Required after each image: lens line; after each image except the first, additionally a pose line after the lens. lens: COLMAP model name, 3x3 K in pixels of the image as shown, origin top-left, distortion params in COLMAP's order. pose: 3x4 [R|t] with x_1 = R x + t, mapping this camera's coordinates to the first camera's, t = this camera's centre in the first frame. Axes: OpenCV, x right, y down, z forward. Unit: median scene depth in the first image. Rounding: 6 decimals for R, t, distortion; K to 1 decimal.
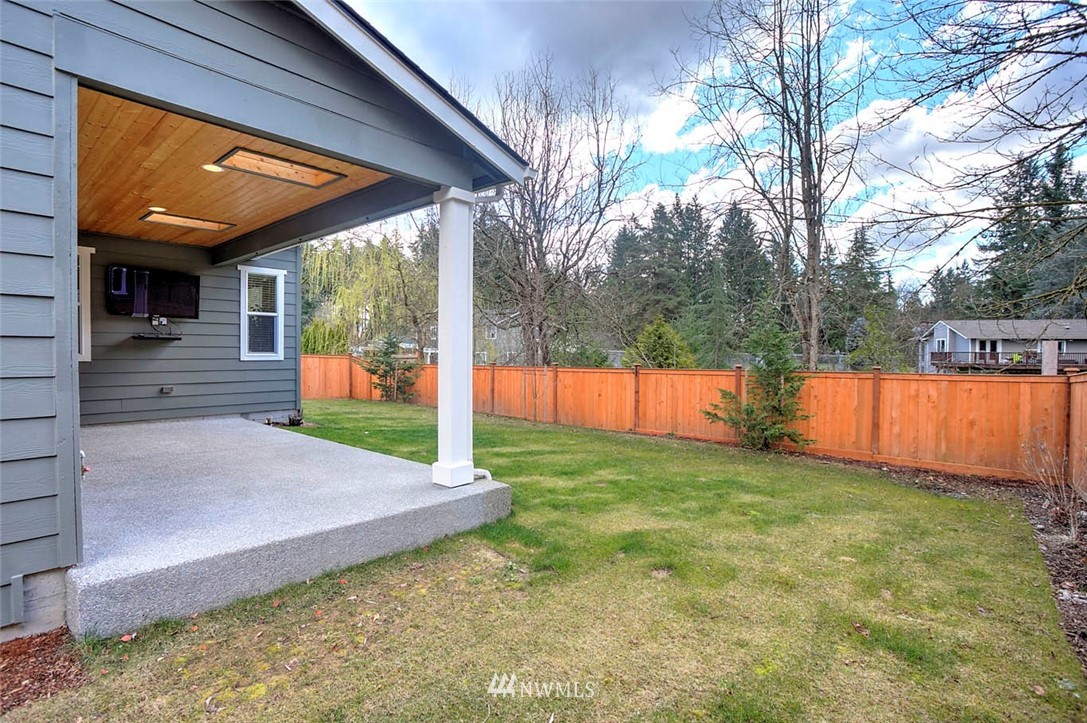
lens RADIAL K [[530.0, 0, 526.0], [0, 530.0, 364.1], [0, 0, 1]] dist [-0.042475, 0.000020]
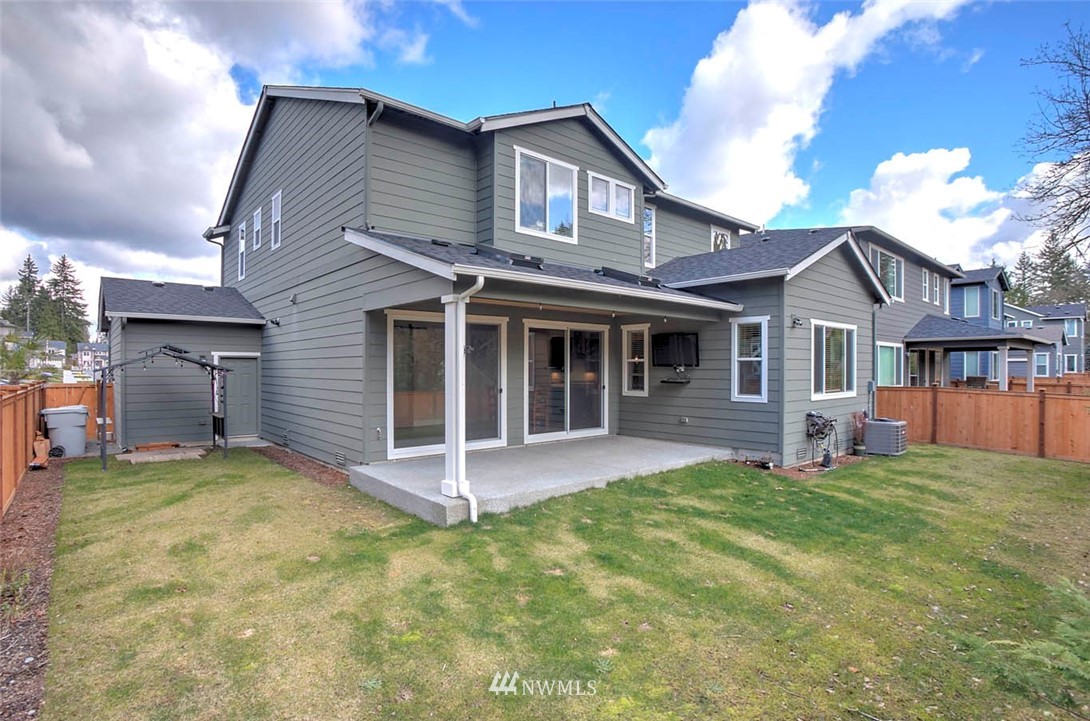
lens RADIAL K [[531.5, 0, 527.5], [0, 531.5, 363.1], [0, 0, 1]] dist [-0.042475, 0.000020]
pose [[-0.132931, -0.017100, -0.990978, 1.245625], [-0.027223, 0.999537, -0.013596, -0.116974], [0.990751, 0.025170, -0.133335, 1.334867]]
